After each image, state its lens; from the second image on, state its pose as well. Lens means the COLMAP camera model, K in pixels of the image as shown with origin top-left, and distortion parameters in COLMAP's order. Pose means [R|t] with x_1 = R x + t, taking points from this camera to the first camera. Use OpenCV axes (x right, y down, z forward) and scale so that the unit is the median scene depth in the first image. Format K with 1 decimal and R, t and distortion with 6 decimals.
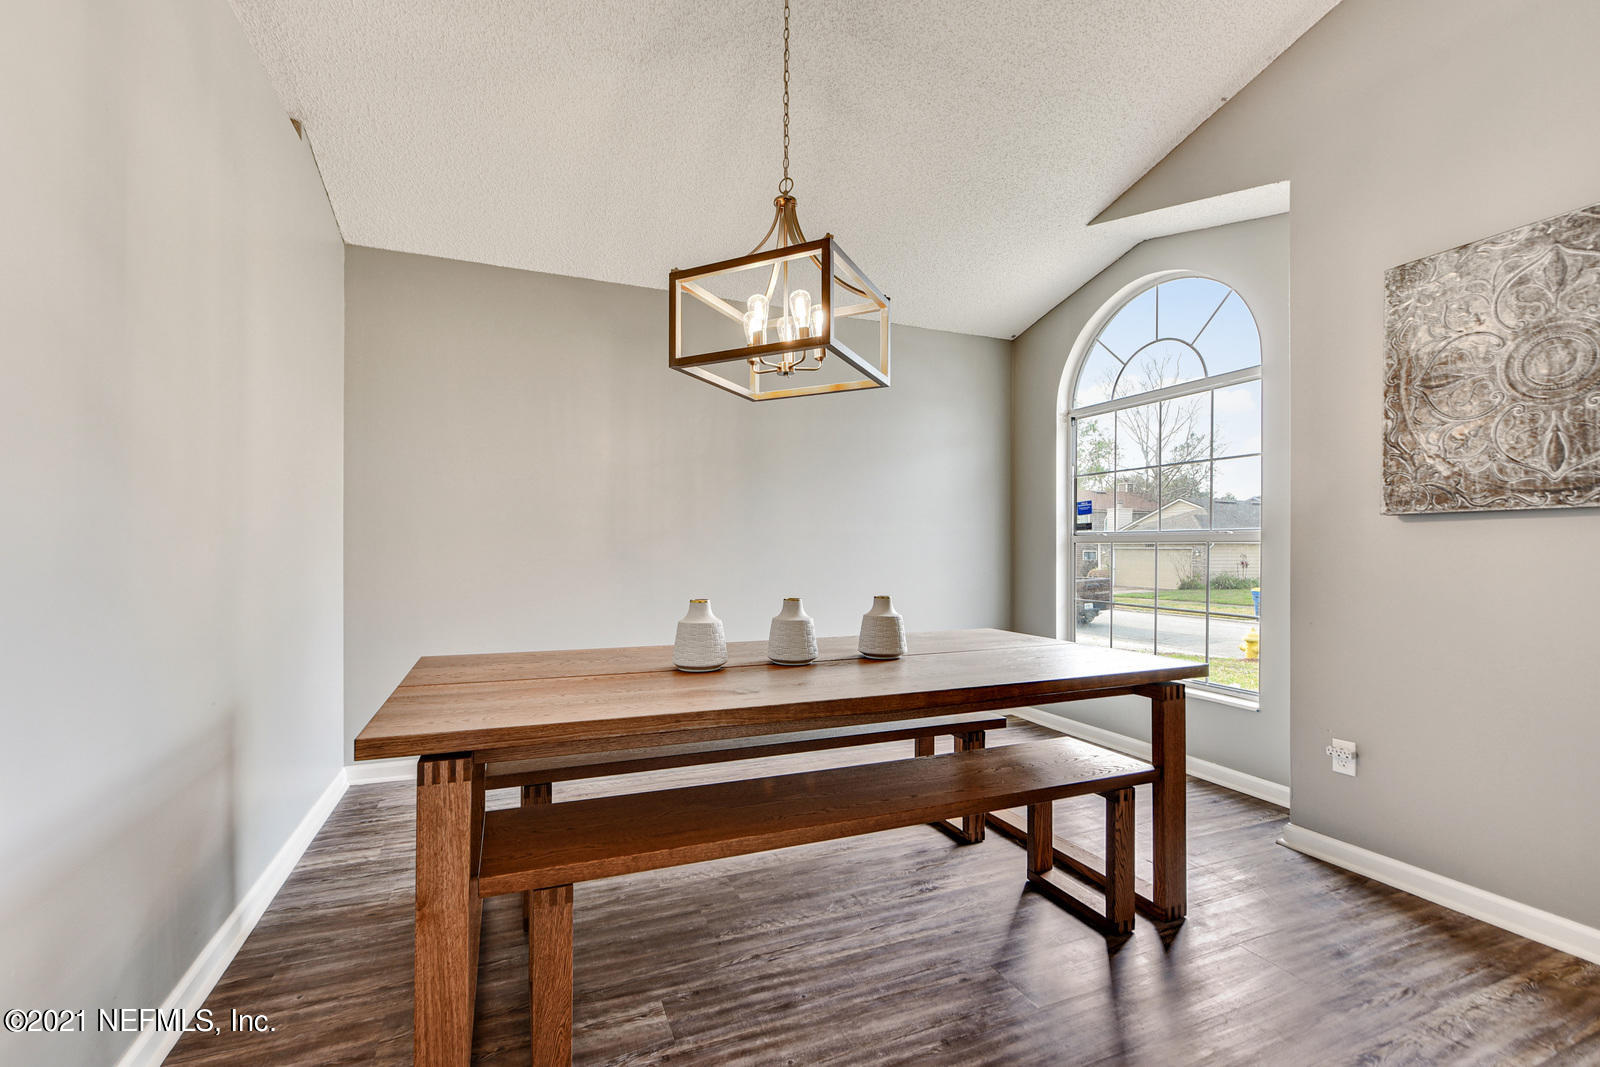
lens RADIAL K [[692.6, 0, 791.8], [0, 692.6, 546.5], [0, 0, 1]] dist [0.000793, -0.000096]
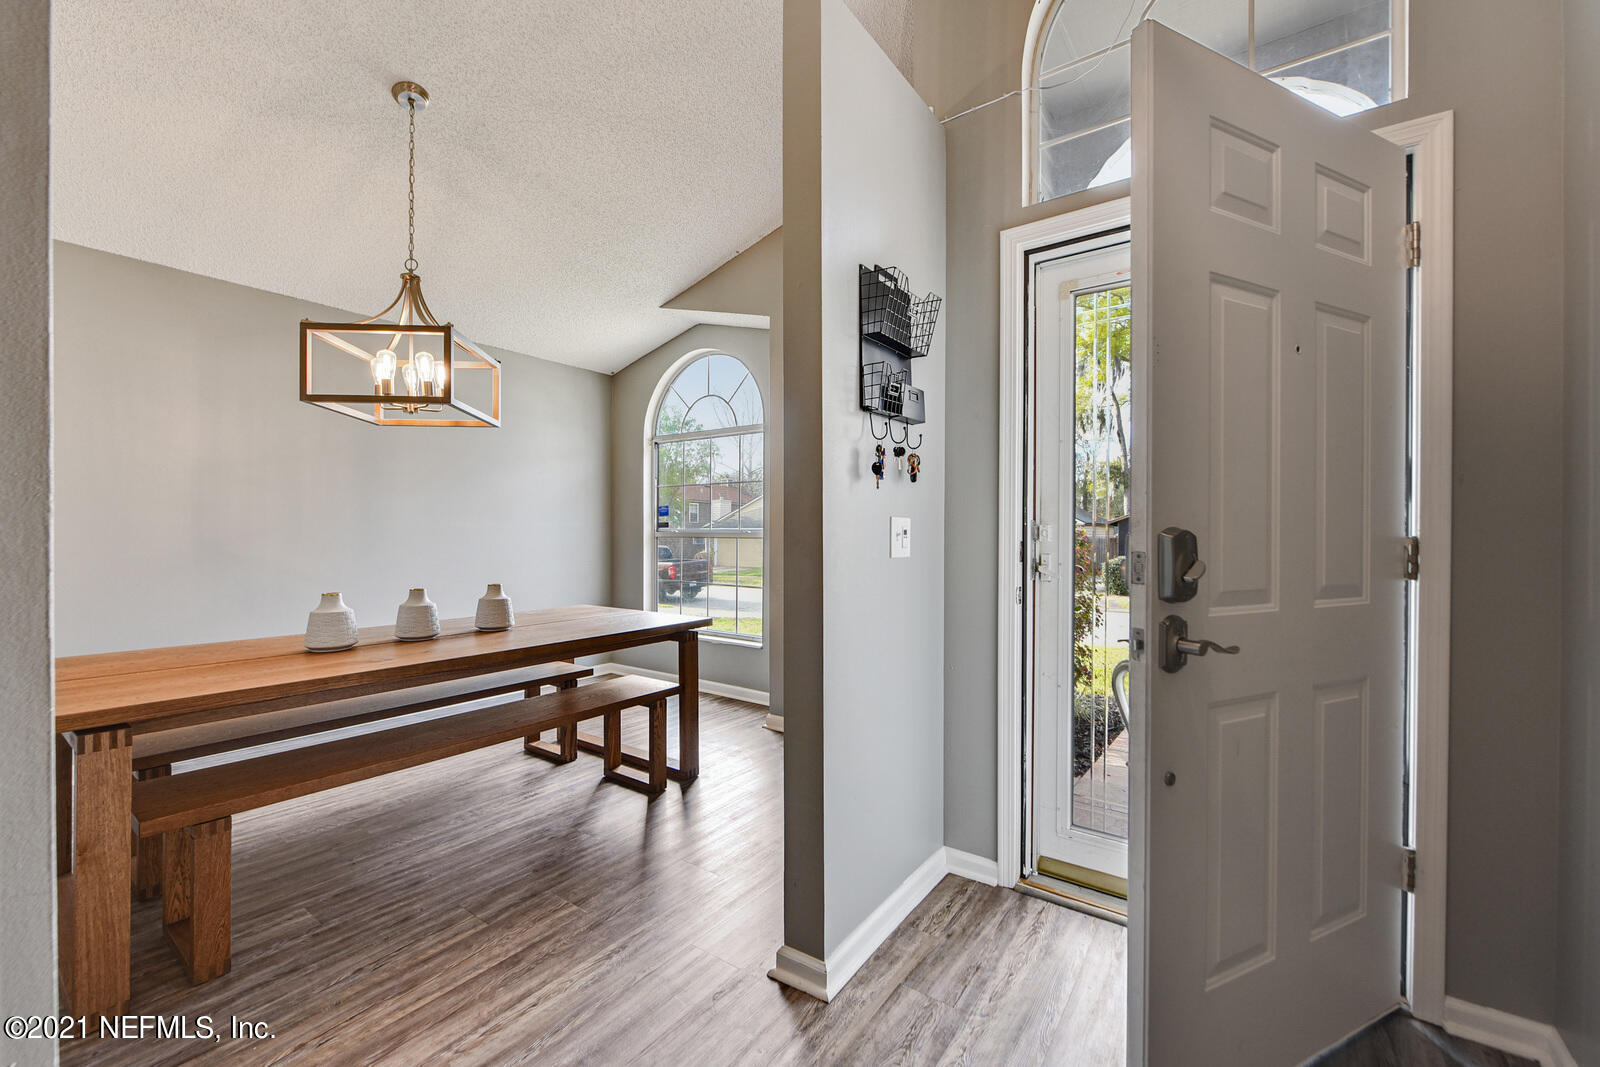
lens RADIAL K [[638.3, 0, 781.3], [0, 638.3, 535.4], [0, 0, 1]] dist [0.001018, -0.003792]
pose [[0.858998, -0.001389, 0.511977, -0.026616], [-0.000879, 0.999991, 0.004189, -0.031015], [-0.511978, -0.004048, 0.858989, -0.374858]]
